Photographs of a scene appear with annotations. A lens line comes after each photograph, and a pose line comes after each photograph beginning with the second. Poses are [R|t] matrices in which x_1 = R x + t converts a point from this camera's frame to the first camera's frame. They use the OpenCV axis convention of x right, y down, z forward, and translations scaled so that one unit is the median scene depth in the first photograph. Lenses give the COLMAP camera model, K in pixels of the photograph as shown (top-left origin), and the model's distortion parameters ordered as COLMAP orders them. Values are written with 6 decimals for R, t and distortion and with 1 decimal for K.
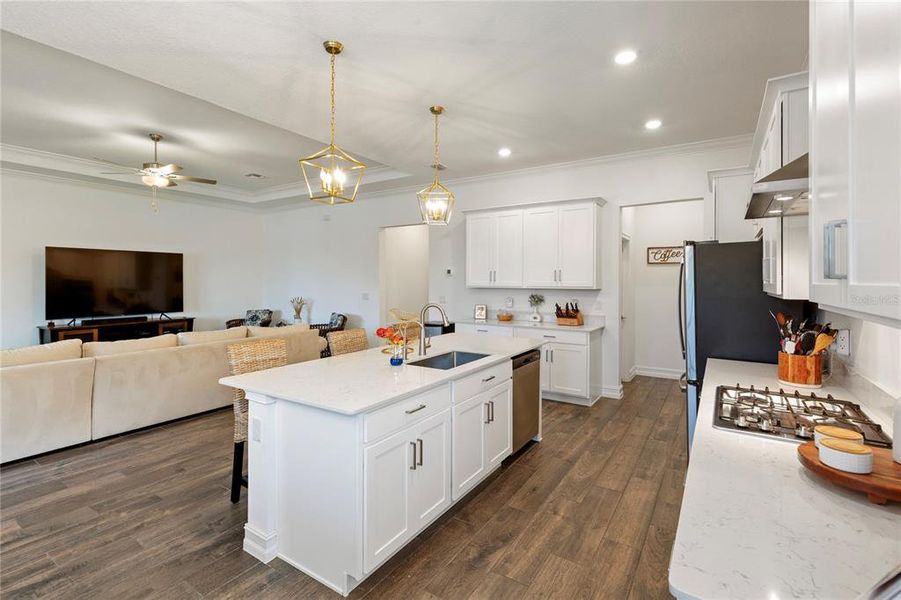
lens RADIAL K [[418.8, 0, 439.3], [0, 418.8, 282.1], [0, 0, 1]] dist [0.004992, 0.000236]
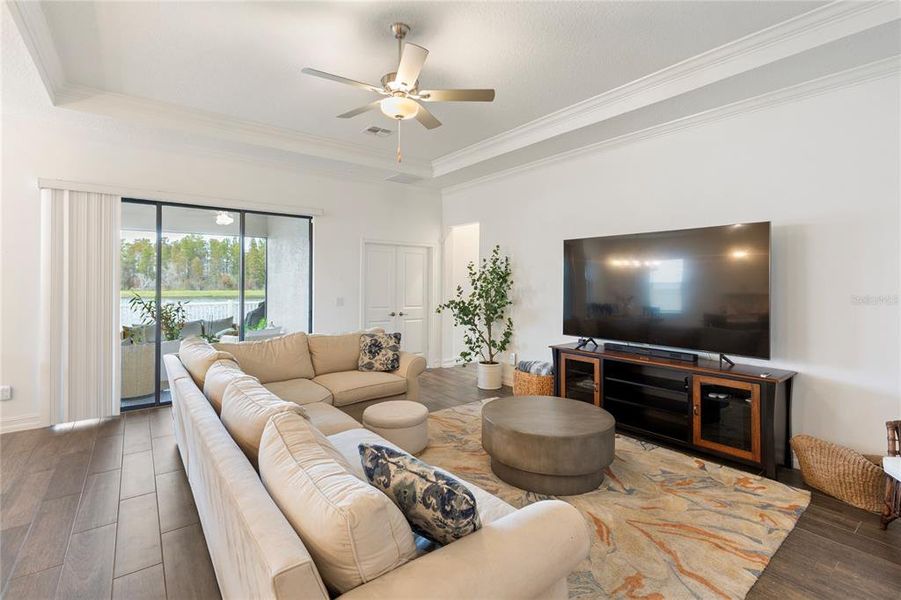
lens RADIAL K [[412.7, 0, 449.4], [0, 412.7, 279.3], [0, 0, 1]] dist [0.000520, -0.000063]
pose [[-0.320863, -0.006918, -0.947100, -0.157073], [-0.008715, 0.999953, -0.004352, -0.008353], [0.947086, 0.006858, -0.320908, 1.144888]]
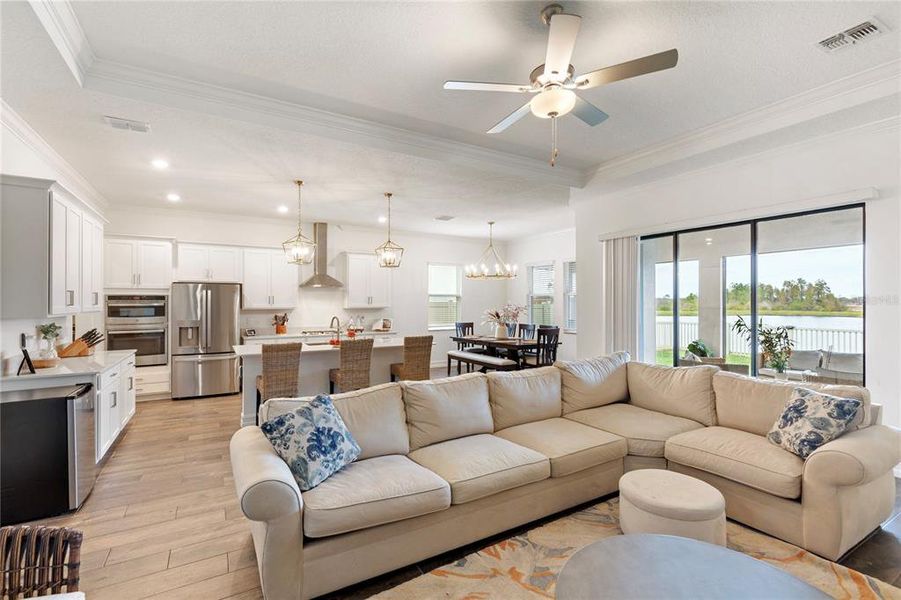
lens RADIAL K [[405.5, 0, 447.6], [0, 405.5, 303.9], [0, 0, 1]] dist [0.007892, -0.000624]
pose [[-0.898336, -0.002836, 0.439300, -0.715091], [0.000945, 0.999964, 0.008387, -0.011181], [-0.439308, 0.007949, -0.898302, 1.362322]]
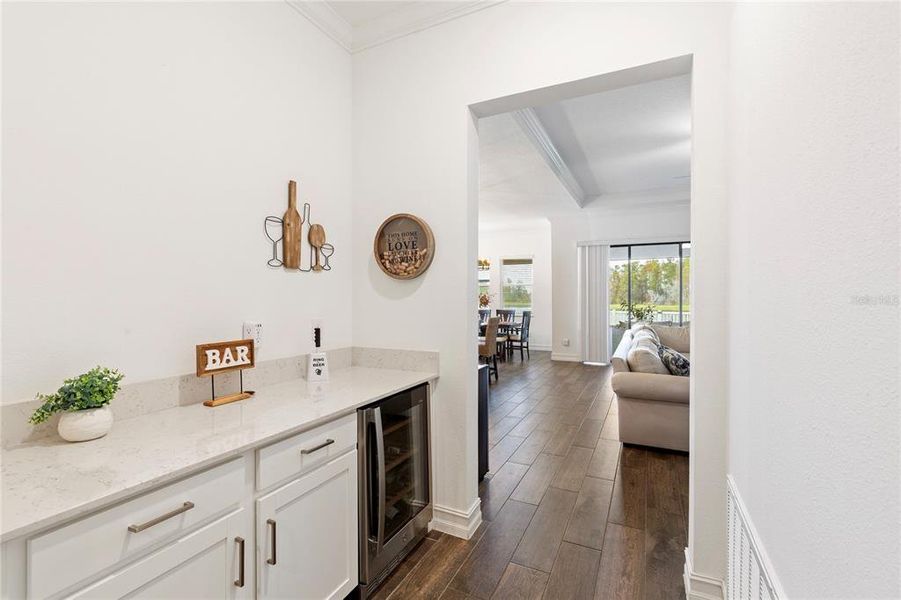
lens RADIAL K [[409.5, 0, 446.8], [0, 409.5, 296.5], [0, 0, 1]] dist [0.014026, -0.000504]
pose [[-0.991401, 0.000816, -0.130855, 0.062259], [0.000321, 0.999993, 0.003800, 0.012914], [0.130857, 0.003725, -0.991394, 1.664171]]
